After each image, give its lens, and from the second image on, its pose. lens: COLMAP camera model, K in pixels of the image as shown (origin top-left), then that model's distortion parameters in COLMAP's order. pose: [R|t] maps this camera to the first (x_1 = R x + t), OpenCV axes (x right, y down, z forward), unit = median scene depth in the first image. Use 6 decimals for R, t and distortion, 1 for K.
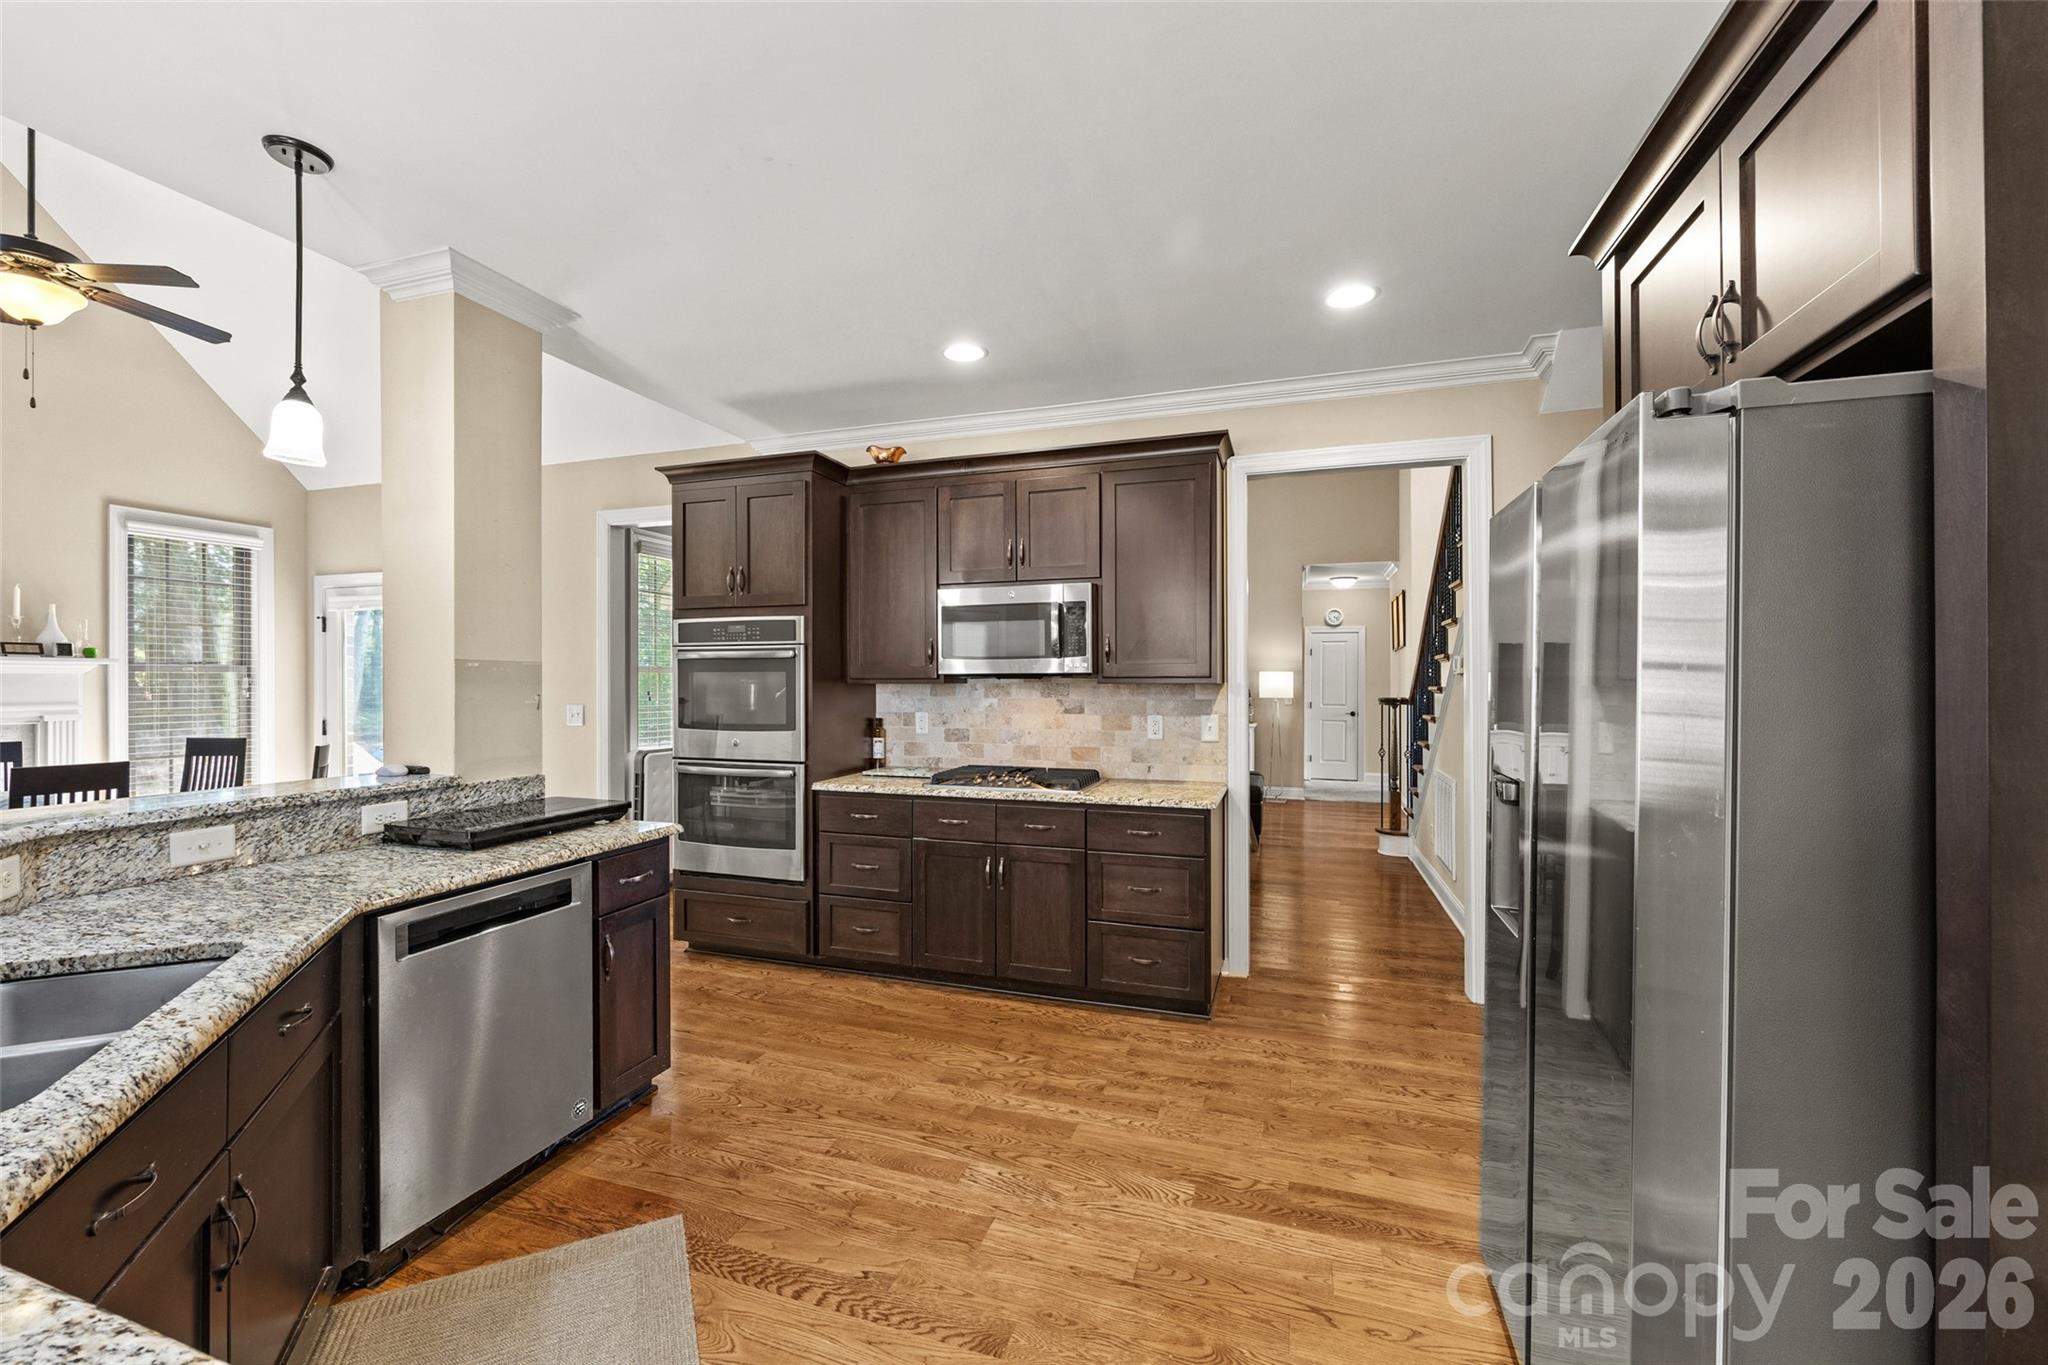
lens RADIAL K [[831.1, 0, 1011.0], [0, 831.1, 680.5], [0, 0, 1]] dist [-0.003736, -0.000064]
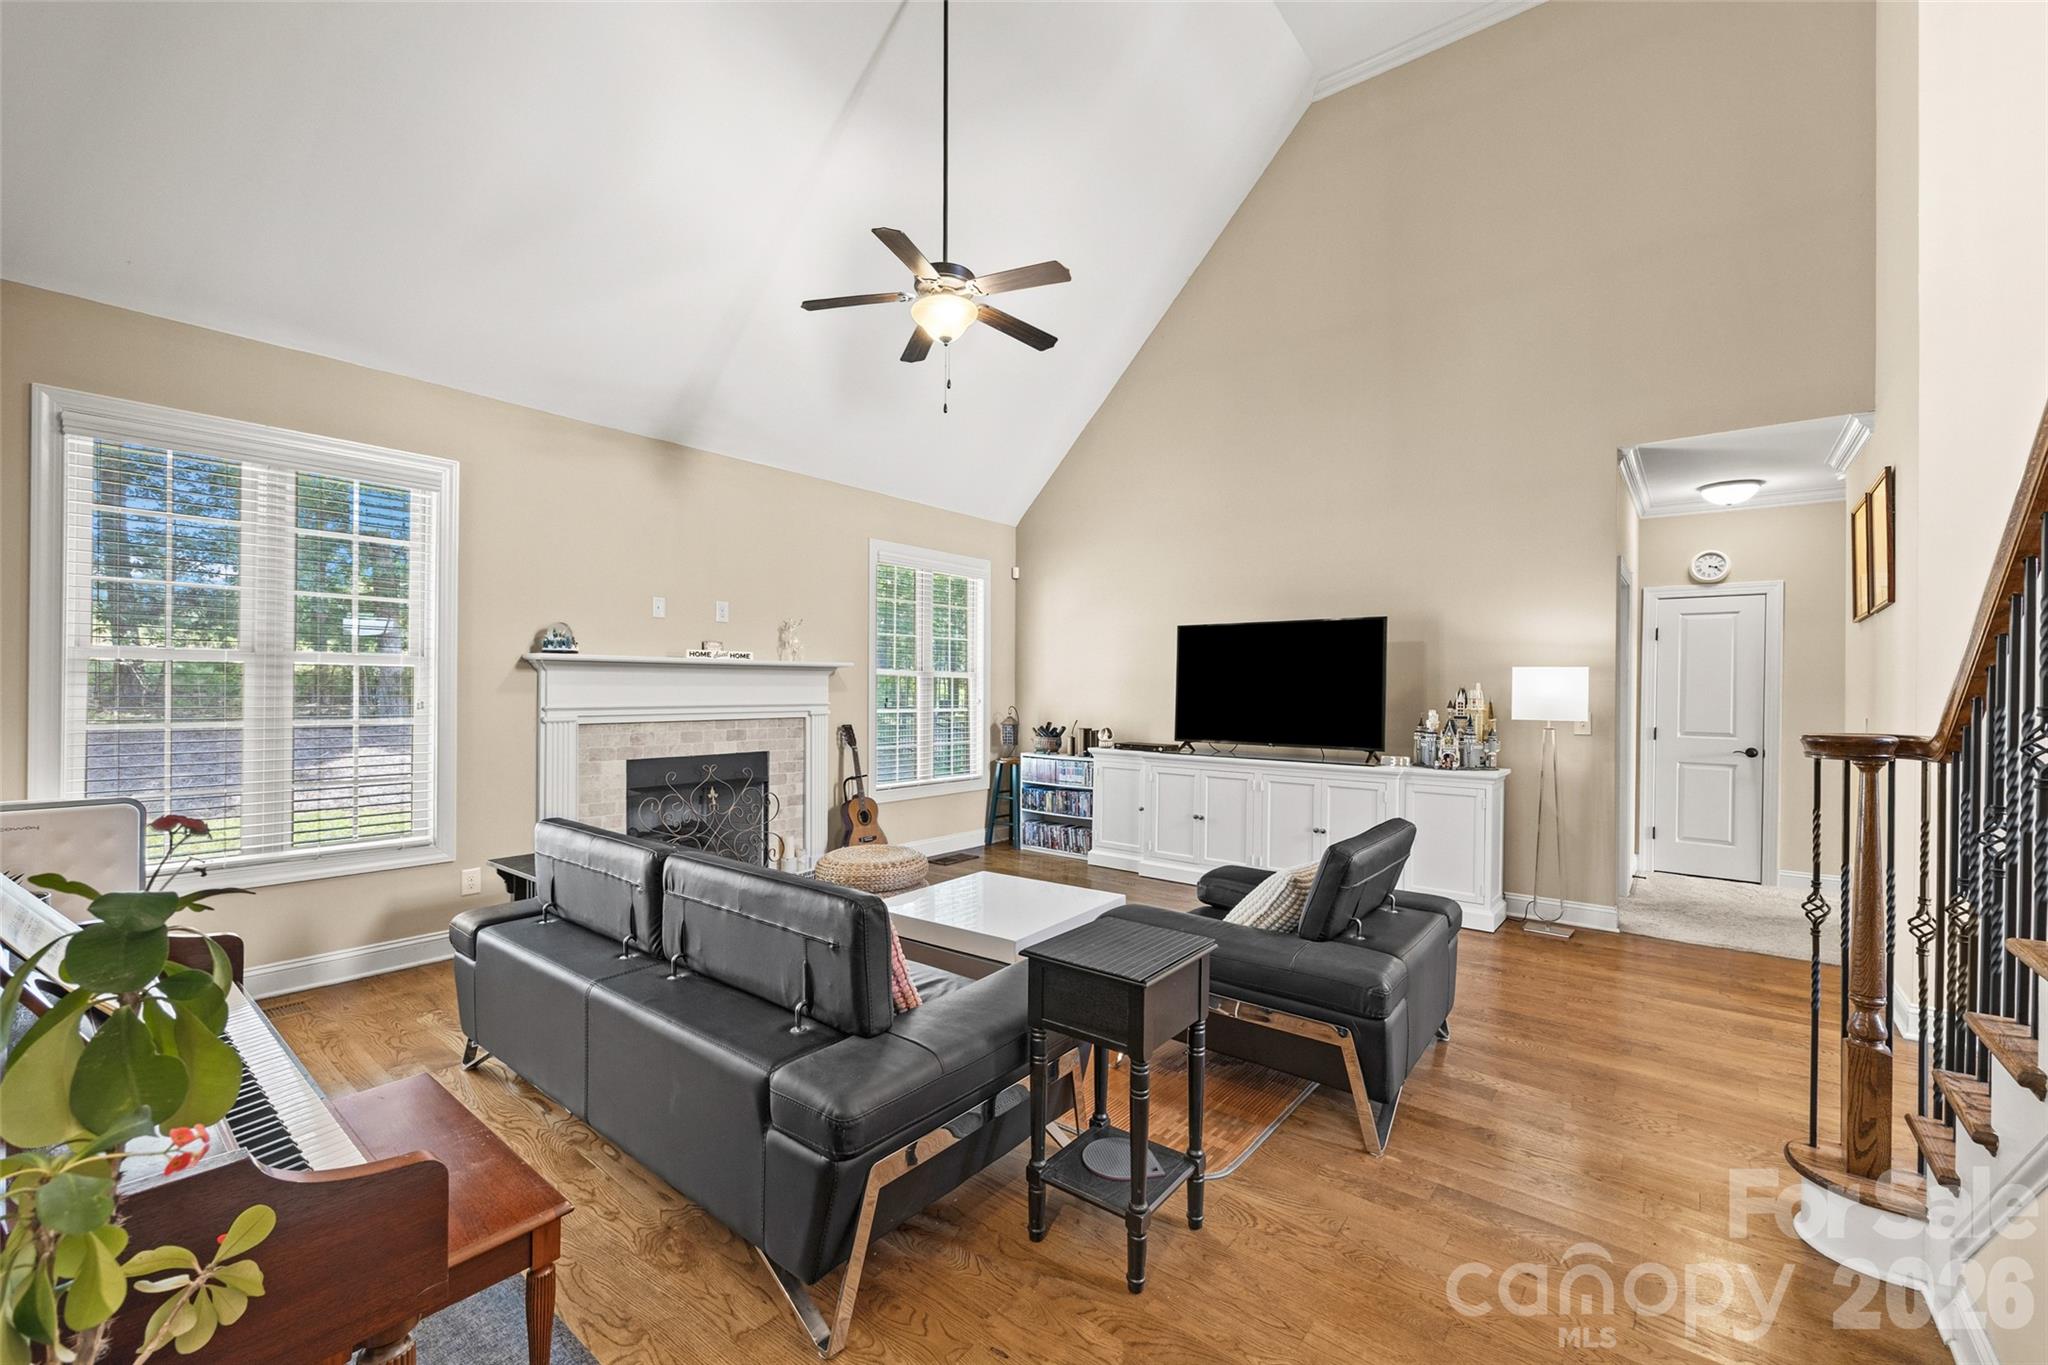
lens RADIAL K [[831.1, 0, 1024.4], [0, 831.1, 690.7], [0, 0, 1]] dist [-0.003736, -0.000064]
pose [[0.939230, 0.007033, -0.343217, 0.196366], [-0.006868, 0.999975, 0.001697, 0.004612], [0.343221, 0.000764, 0.939254, 0.434306]]
